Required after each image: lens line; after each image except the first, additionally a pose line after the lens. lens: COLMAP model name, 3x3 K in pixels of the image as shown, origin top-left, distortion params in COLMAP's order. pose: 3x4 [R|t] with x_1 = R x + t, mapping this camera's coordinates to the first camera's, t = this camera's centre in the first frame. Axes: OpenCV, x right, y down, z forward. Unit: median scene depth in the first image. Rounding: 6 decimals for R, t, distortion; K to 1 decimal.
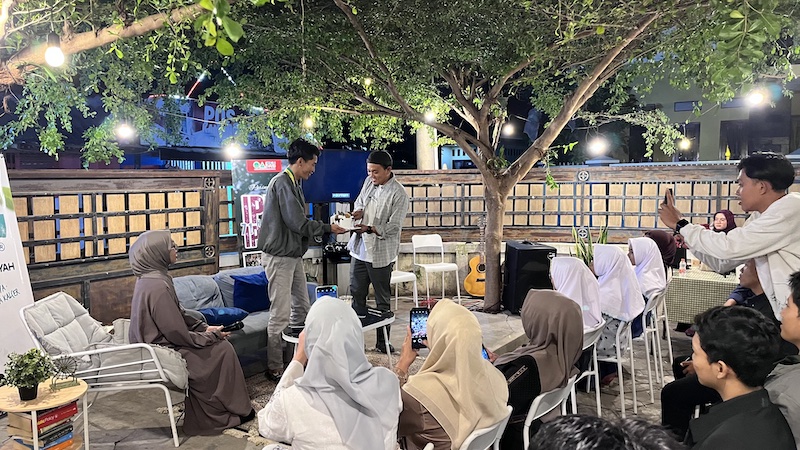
lens RADIAL K [[580.5, 0, 400.0], [0, 580.5, 225.0], [0, 0, 1]] dist [0.008252, 0.001254]
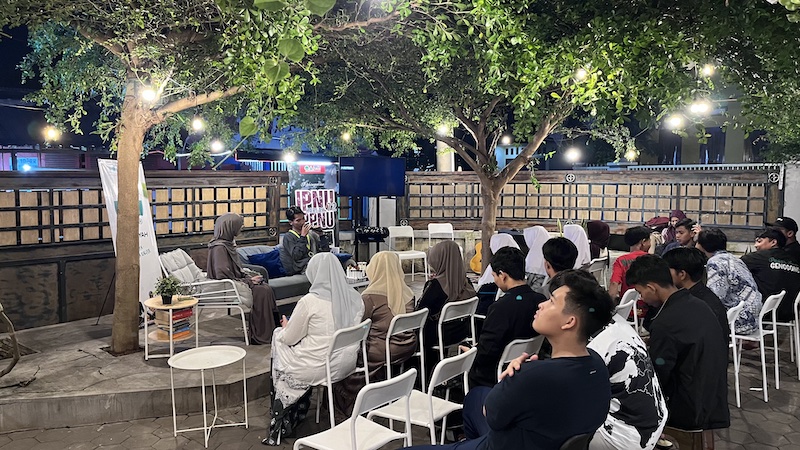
lens RADIAL K [[580.5, 0, 400.0], [0, 580.5, 225.0], [0, 0, 1]] dist [0.008252, 0.001254]
pose [[0.993630, 0.018331, -0.111192, 0.117441], [-0.017884, 0.999827, 0.005016, 0.018285], [0.111265, -0.002996, 0.993786, -0.309648]]
